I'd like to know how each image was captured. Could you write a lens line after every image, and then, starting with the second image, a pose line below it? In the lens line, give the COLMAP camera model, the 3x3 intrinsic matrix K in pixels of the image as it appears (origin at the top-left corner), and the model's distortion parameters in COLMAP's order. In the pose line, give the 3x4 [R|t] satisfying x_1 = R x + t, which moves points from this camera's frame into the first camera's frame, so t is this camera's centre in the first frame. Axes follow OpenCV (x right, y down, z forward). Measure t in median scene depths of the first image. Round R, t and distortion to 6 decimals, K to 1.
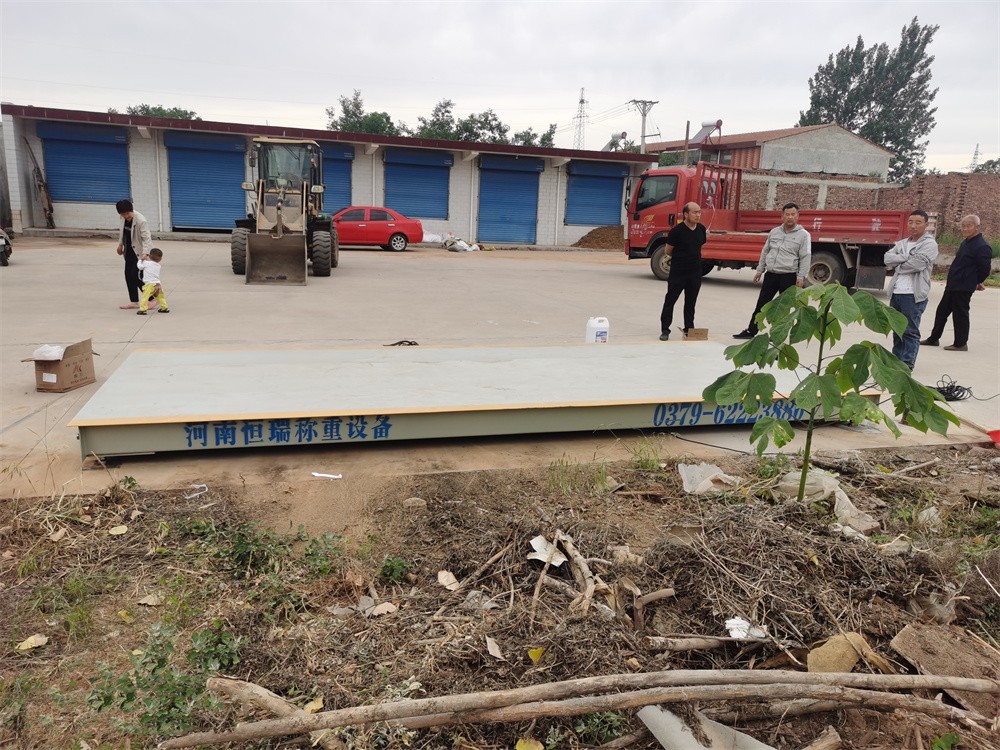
lens RADIAL K [[779.4, 0, 493.4], [0, 779.4, 368.4], [0, 0, 1]] dist [0.059924, -0.053568]
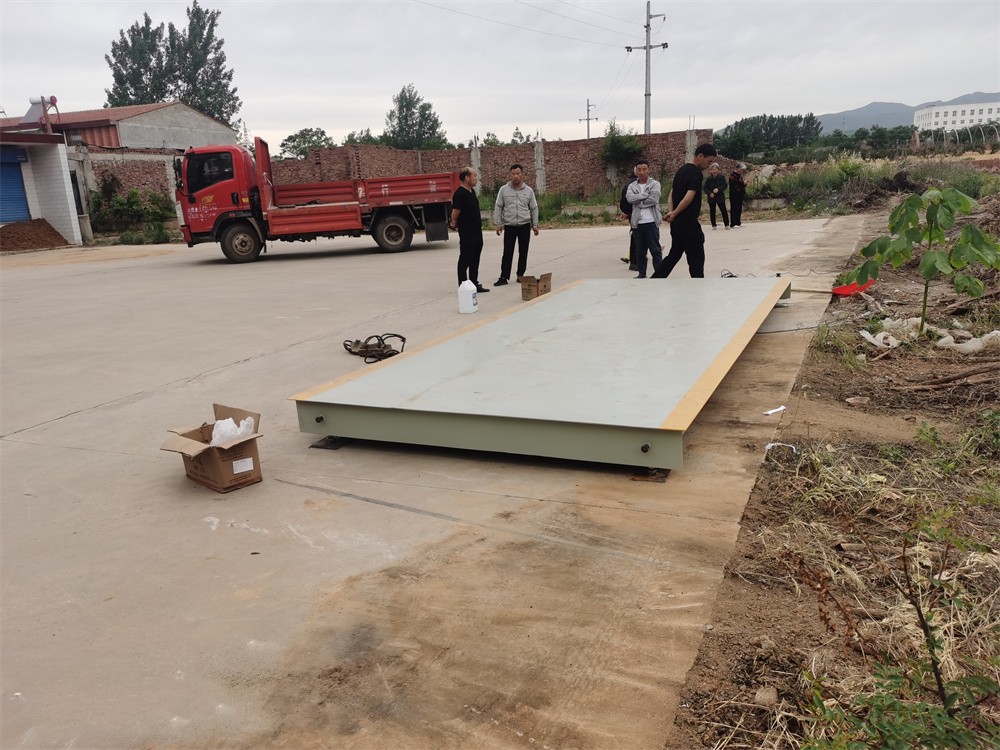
lens RADIAL K [[779.4, 0, 493.4], [0, 779.4, 368.4], [0, 0, 1]] dist [0.059924, -0.053568]
pose [[0.655732, -0.246123, 0.713750, -0.558755], [0.229212, 0.965649, 0.122406, -0.065020], [-0.719359, 0.083335, 0.689621, 0.236582]]
